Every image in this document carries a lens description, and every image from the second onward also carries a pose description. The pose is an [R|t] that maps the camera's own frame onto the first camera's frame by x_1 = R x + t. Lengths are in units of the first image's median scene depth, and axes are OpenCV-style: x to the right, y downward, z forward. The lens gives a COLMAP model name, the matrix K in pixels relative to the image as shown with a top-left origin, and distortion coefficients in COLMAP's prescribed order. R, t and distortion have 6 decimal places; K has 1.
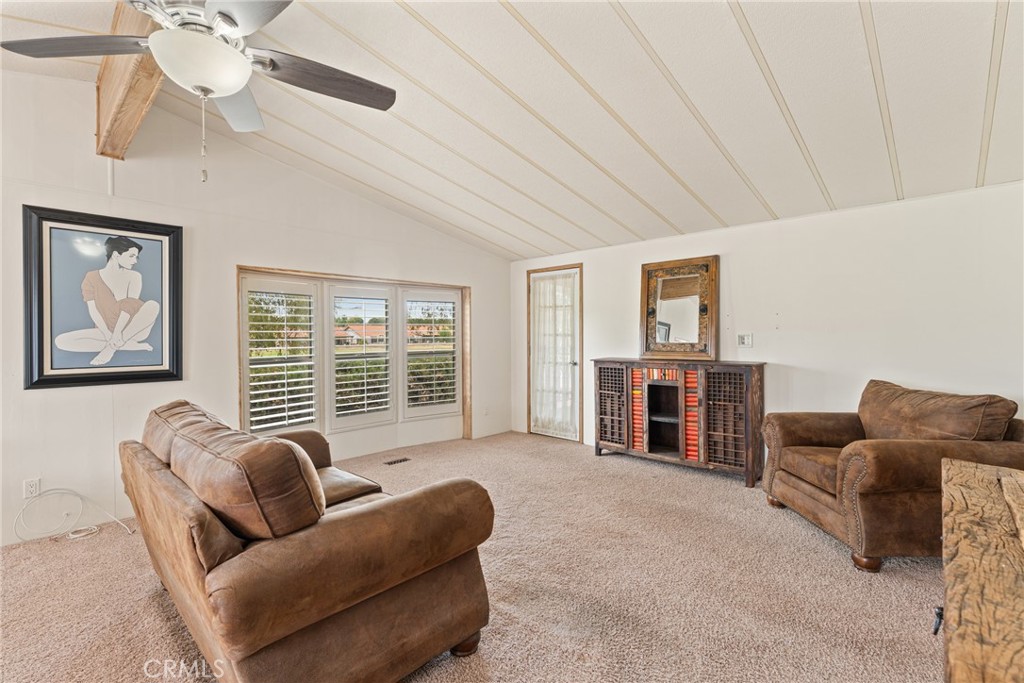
lens RADIAL K [[468.9, 0, 513.4], [0, 468.9, 336.7], [0, 0, 1]] dist [0.000498, 0.000021]
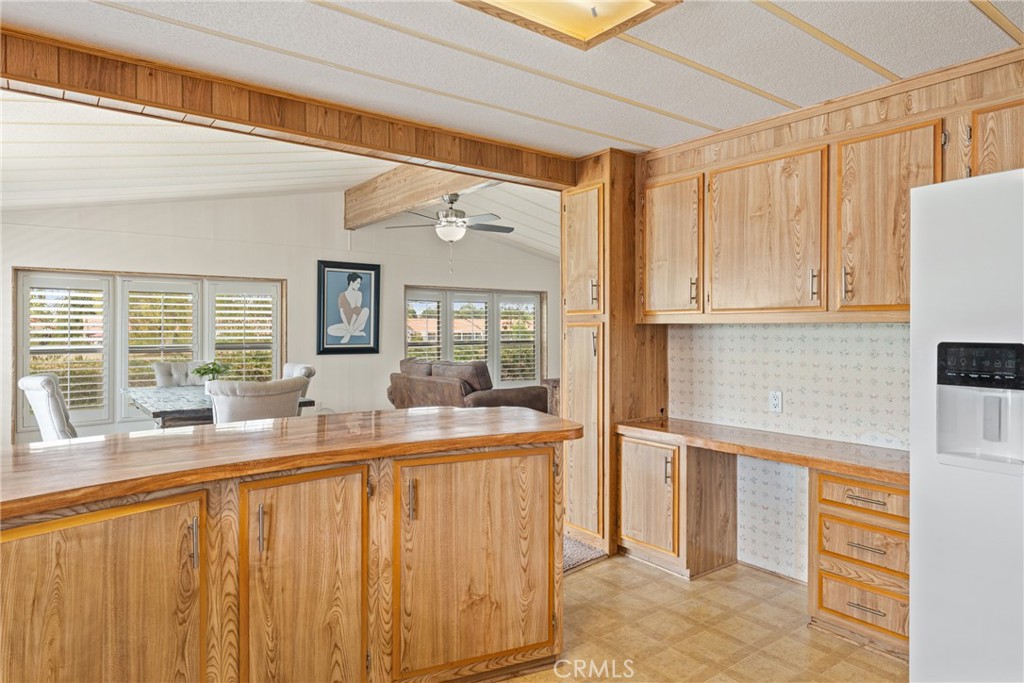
lens RADIAL K [[636.9, 0, 513.3], [0, 636.9, 335.4], [0, 0, 1]] dist [-0.001173, -0.000323]
pose [[0.988531, 0.003916, -0.150967, 0.136637], [-0.003681, 0.999992, 0.001839, 0.020772], [0.150973, -0.001262, 0.988537, -1.263084]]
